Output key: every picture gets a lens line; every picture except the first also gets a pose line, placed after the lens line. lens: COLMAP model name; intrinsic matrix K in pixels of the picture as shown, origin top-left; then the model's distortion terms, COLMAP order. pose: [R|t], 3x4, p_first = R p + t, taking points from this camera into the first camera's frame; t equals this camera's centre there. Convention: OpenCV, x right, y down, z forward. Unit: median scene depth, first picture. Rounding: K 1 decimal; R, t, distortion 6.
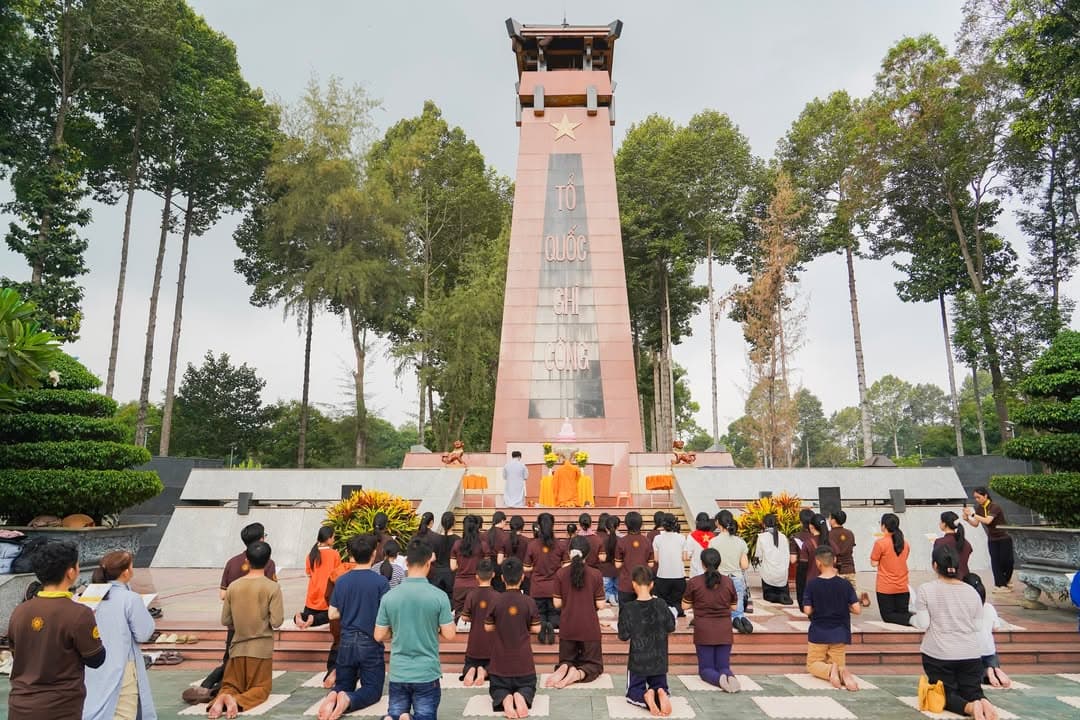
lens RADIAL K [[738.5, 0, 547.6], [0, 738.5, 359.9], [0, 0, 1]] dist [-0.015701, 0.007377]
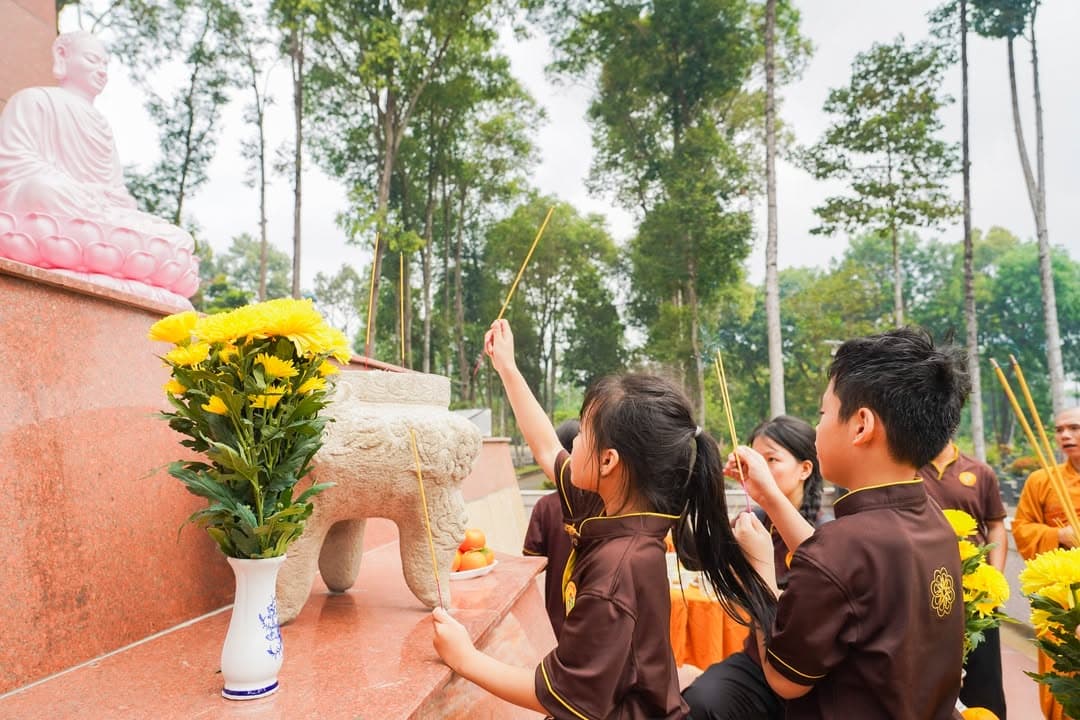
lens RADIAL K [[732.5, 0, 552.9], [0, 732.5, 361.3], [0, 0, 1]] dist [-0.030101, 0.022697]
pose [[0.117896, 0.109771, 0.986940, -0.021588], [-0.200965, 0.975944, -0.084542, 0.049821], [-0.972478, -0.188373, 0.137120, 0.405773]]
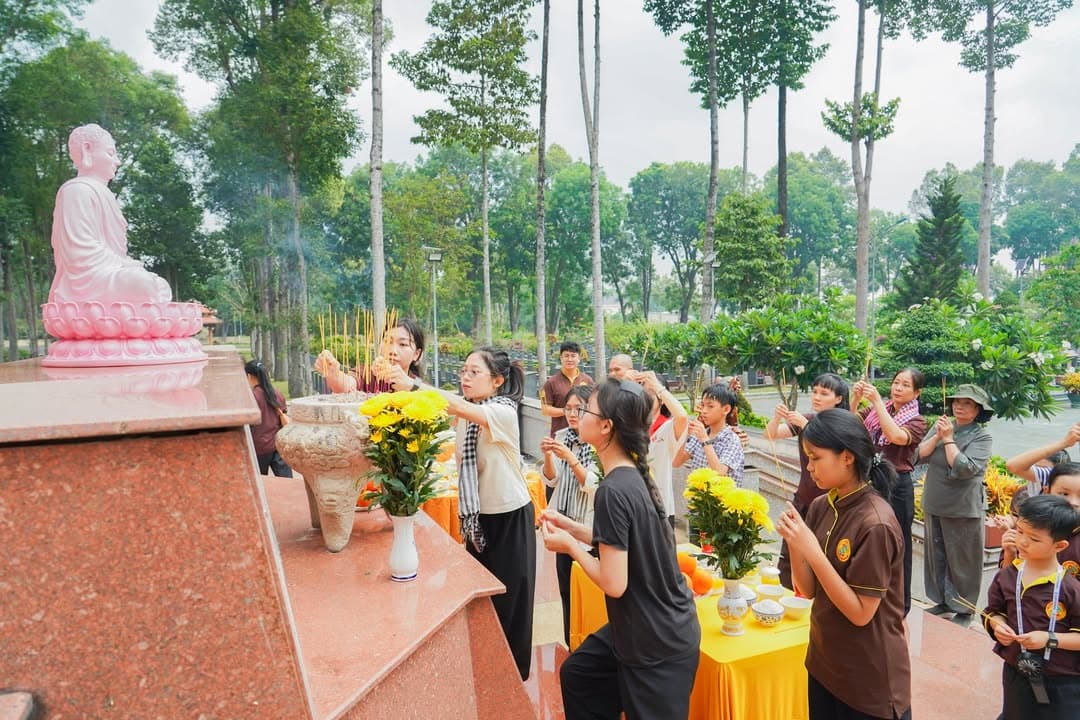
lens RADIAL K [[729.4, 0, 552.9], [0, 729.4, 361.6], [0, 0, 1]] dist [-0.017333, 0.010324]
pose [[-0.427430, -0.036801, 0.903299, -0.044428], [-0.173905, 0.983858, -0.042206, 0.046545], [-0.887165, -0.175128, -0.426930, 0.429270]]
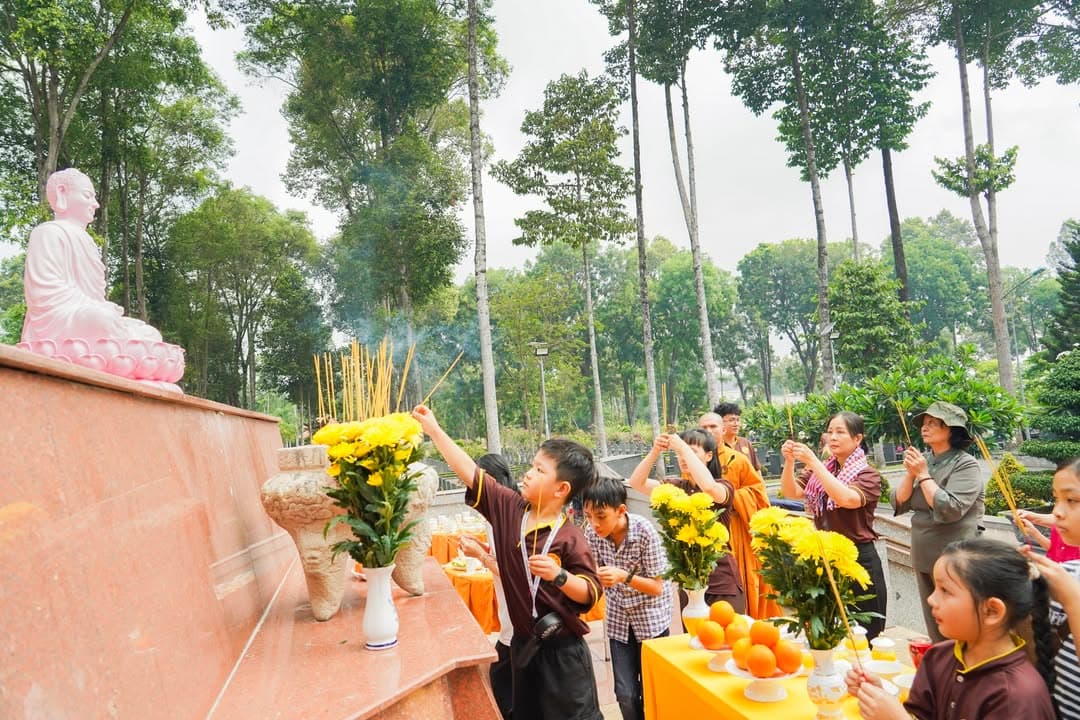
lens RADIAL K [[732.5, 0, 552.9], [0, 732.5, 361.3], [0, 0, 1]] dist [-0.030101, 0.022697]
pose [[-0.273099, 0.109915, 0.955686, -0.039516], [-0.119715, 0.981845, -0.147134, 0.049668], [-0.954508, -0.154592, -0.254983, 0.419141]]
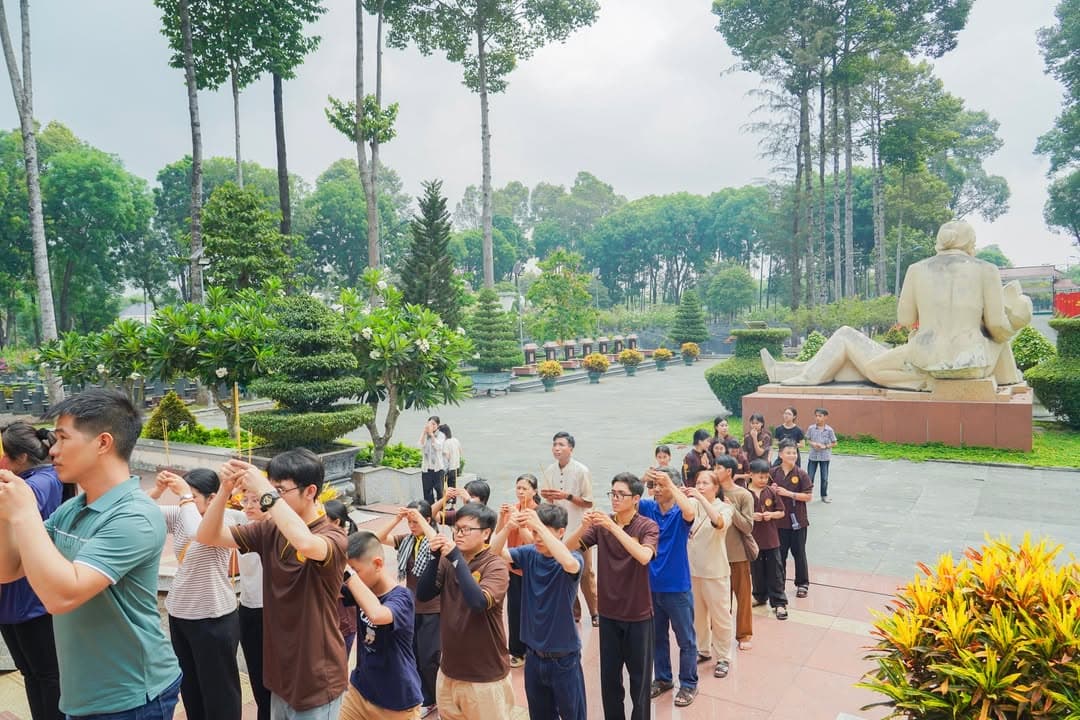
lens RADIAL K [[724.8, 0, 540.0], [0, 724.8, 360.0], [0, 0, 1]] dist [-0.002845, 0.005105]
pose [[-0.833317, 0.009500, 0.552714, -0.059053], [-0.069455, 0.990130, -0.121733, 0.037247], [-0.548415, -0.139831, -0.824432, 0.348746]]
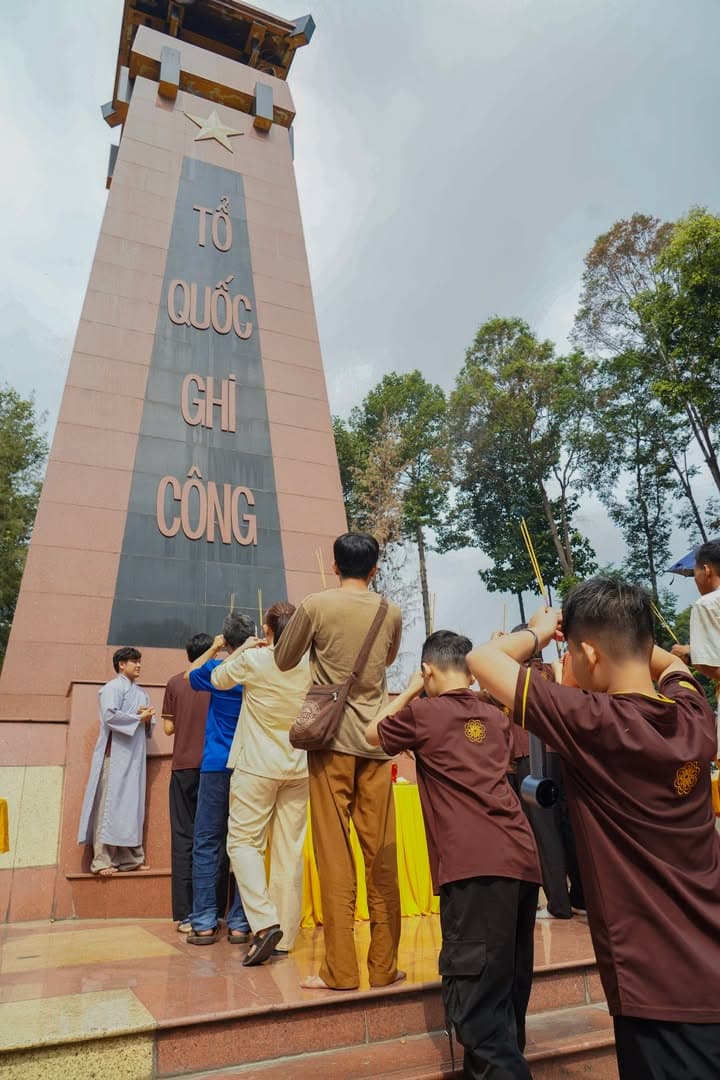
lens RADIAL K [[732.5, 0, 360.0], [0, 732.5, 540.0], [0, 0, 1]] dist [-0.030101, 0.022697]
pose [[0.901868, 0.122527, 0.414271, -0.035050], [-0.039930, 0.978474, -0.202471, 0.047671], [-0.430162, 0.166060, 0.887347, 0.285131]]
